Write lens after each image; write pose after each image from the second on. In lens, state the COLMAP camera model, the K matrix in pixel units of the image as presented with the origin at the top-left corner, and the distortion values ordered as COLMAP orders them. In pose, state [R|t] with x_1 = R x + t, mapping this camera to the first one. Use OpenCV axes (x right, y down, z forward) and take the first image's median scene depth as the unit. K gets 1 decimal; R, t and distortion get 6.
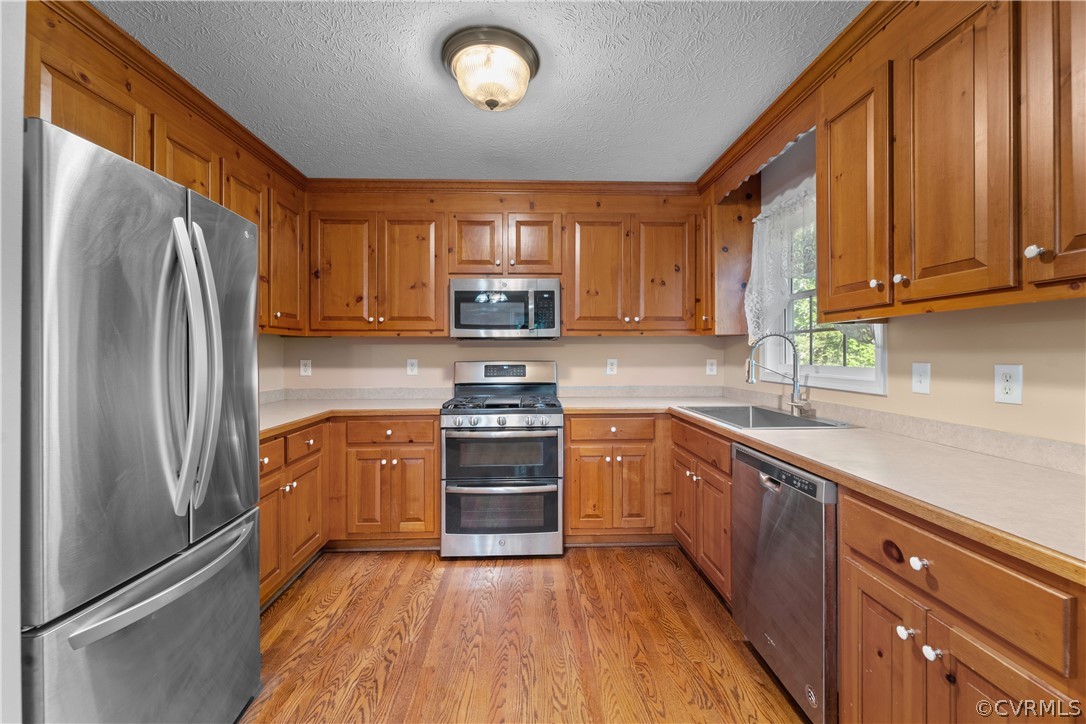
lens RADIAL K [[437.3, 0, 538.3], [0, 437.3, 353.7], [0, 0, 1]] dist [0.004044, -0.001580]
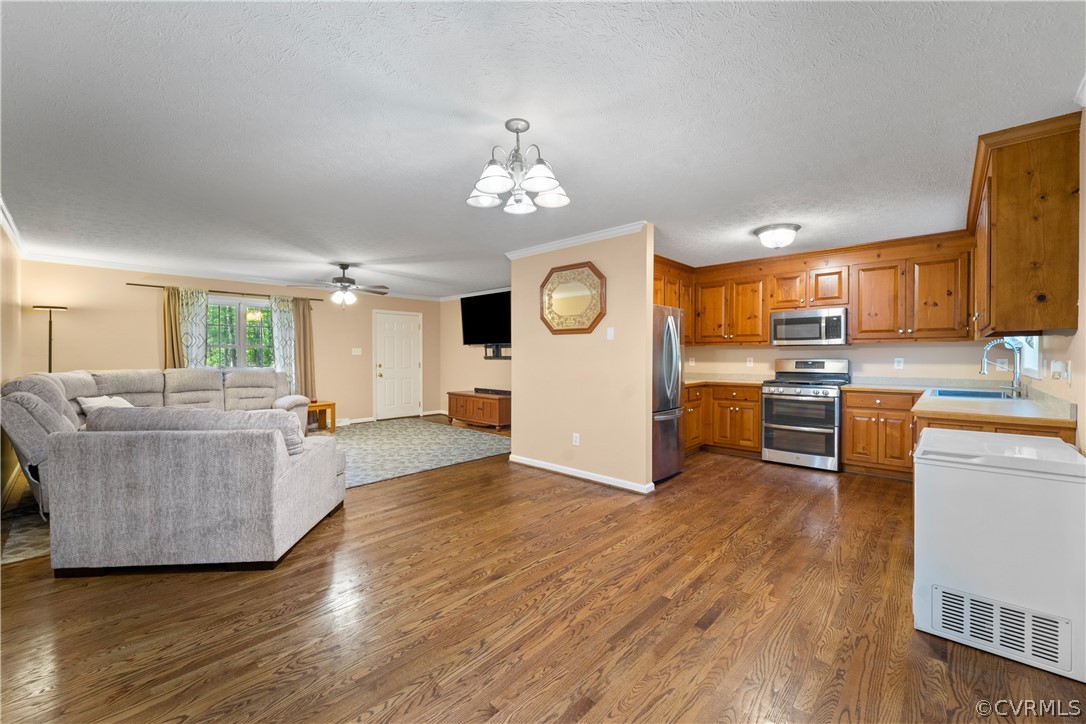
lens RADIAL K [[437.3, 0, 538.4], [0, 437.3, 359.5], [0, 0, 1]] dist [0.004044, -0.001580]
pose [[0.710837, 0.009774, -0.703289, 0.387767], [-0.000224, 0.999907, 0.013670, -0.002599], [0.703357, -0.009560, 0.710773, -0.952732]]
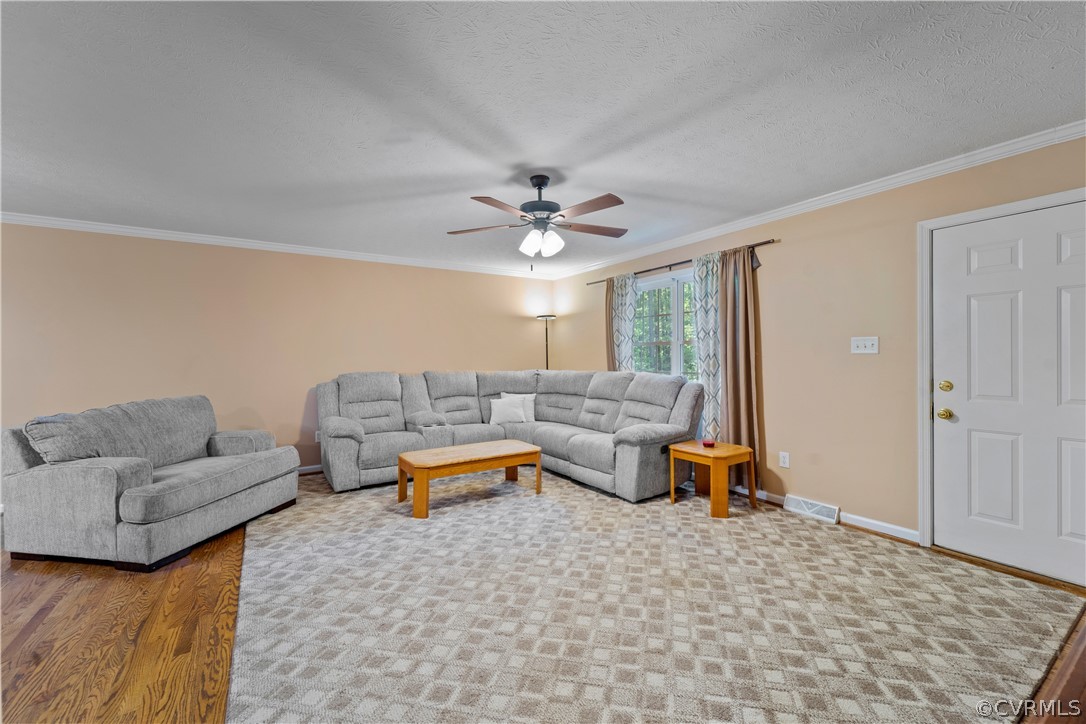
lens RADIAL K [[437.3, 0, 544.5], [0, 437.3, 356.9], [0, 0, 1]] dist [0.004044, -0.001580]
pose [[-0.853045, 0.007256, -0.521786, -1.123709], [0.008066, 0.999967, 0.000719, 0.006581], [0.521774, -0.003595, -0.853076, 0.712471]]
